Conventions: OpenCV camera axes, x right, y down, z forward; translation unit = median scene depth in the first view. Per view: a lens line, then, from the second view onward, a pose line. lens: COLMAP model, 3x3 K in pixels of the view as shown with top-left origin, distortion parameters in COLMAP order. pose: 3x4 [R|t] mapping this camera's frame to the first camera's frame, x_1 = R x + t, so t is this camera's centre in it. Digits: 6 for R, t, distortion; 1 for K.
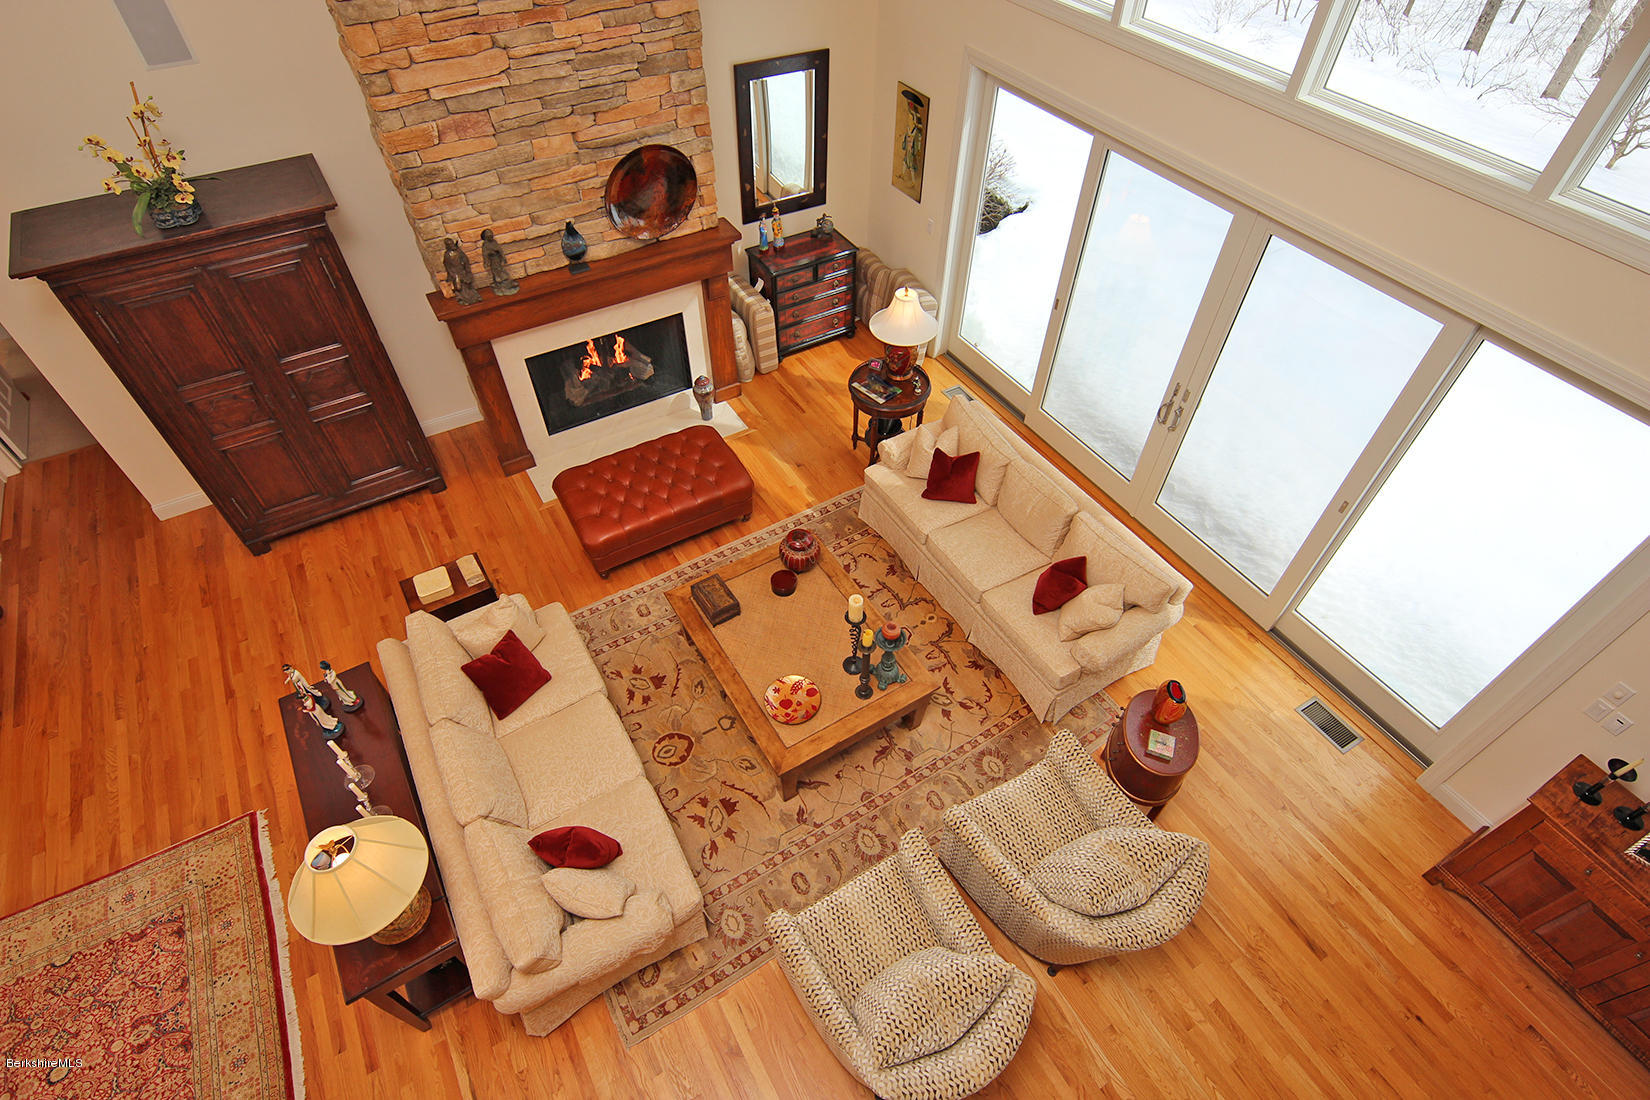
lens RADIAL K [[837.4, 0, 835.6], [0, 837.4, 555.4], [0, 0, 1]] dist [0.013719, -0.009970]
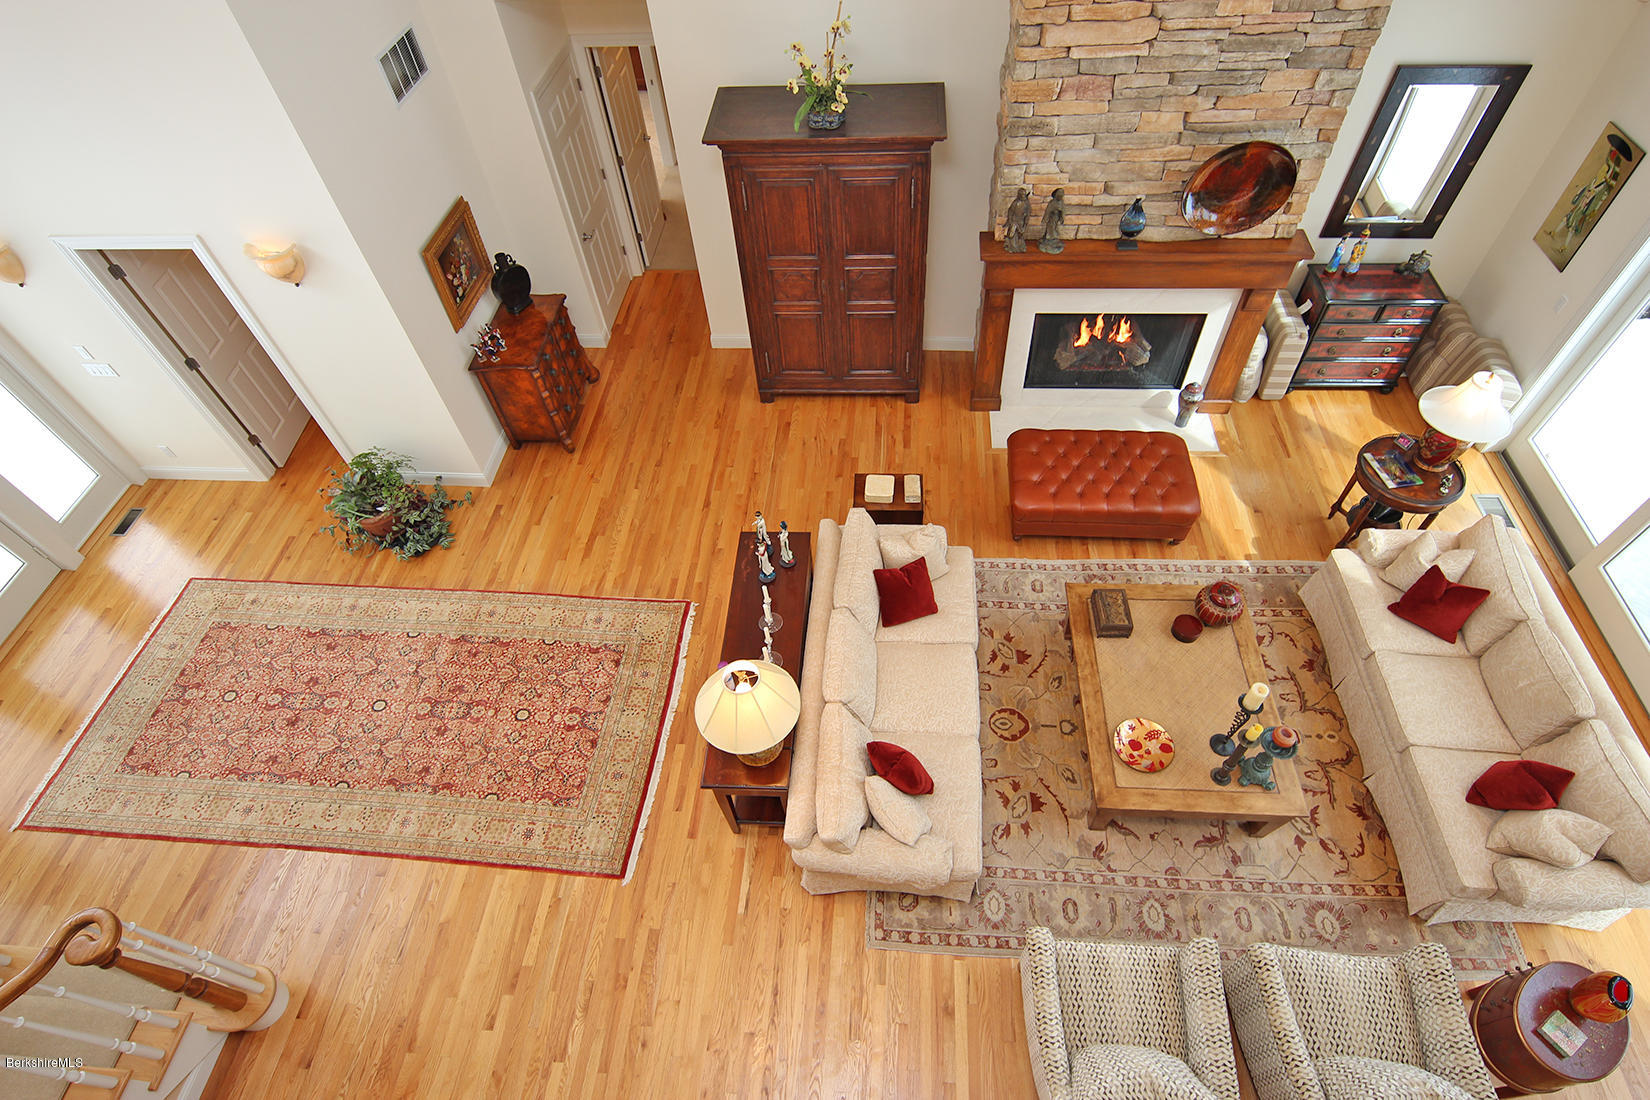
lens RADIAL K [[837.4, 0, 828.0], [0, 837.4, 549.6], [0, 0, 1]] dist [0.013719, -0.009970]
pose [[0.813072, 0.421280, -0.401793, -0.048010], [-0.391155, 0.906500, 0.158922, -0.040103], [0.431176, 0.027948, 0.901835, -0.036789]]
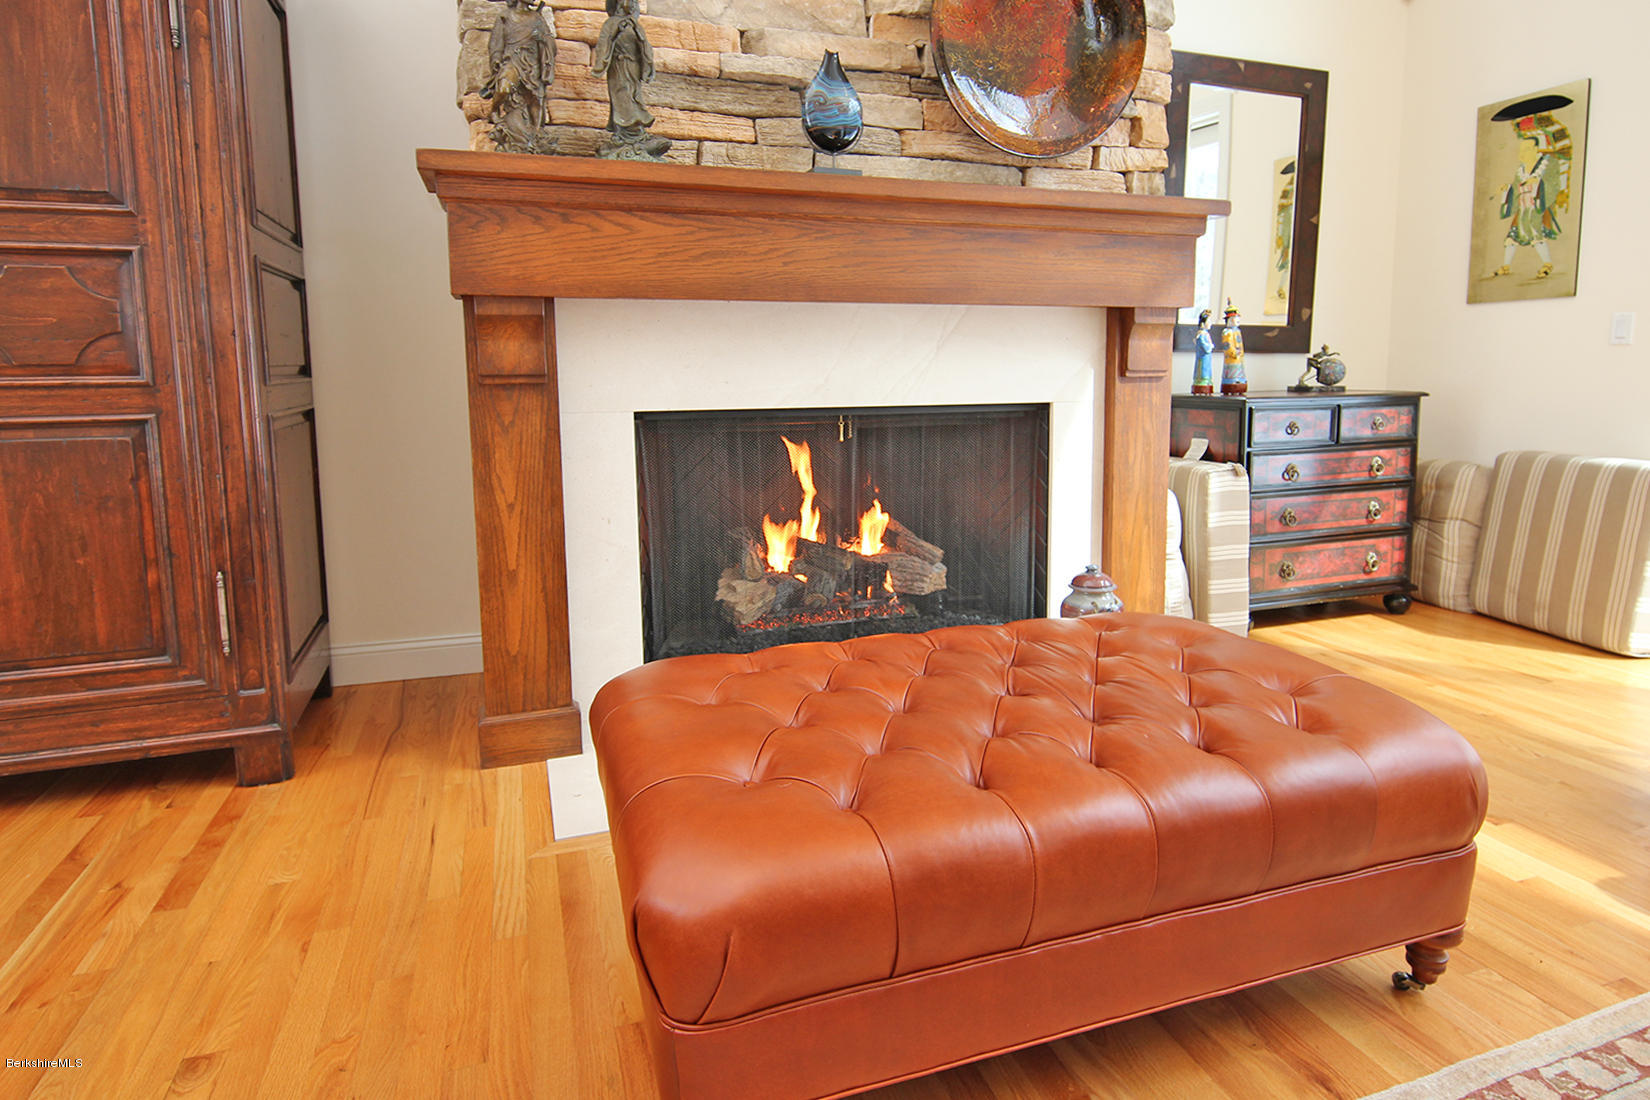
lens RADIAL K [[923.8, 0, 839.1], [0, 923.8, 512.9], [0, 0, 1]] dist [0.006060, -0.001180]
pose [[0.979201, 0.017118, -0.202170, -0.237559], [-0.141364, 0.772325, -0.619298, 0.034813], [0.145539, 0.634997, 0.758681, 0.858883]]
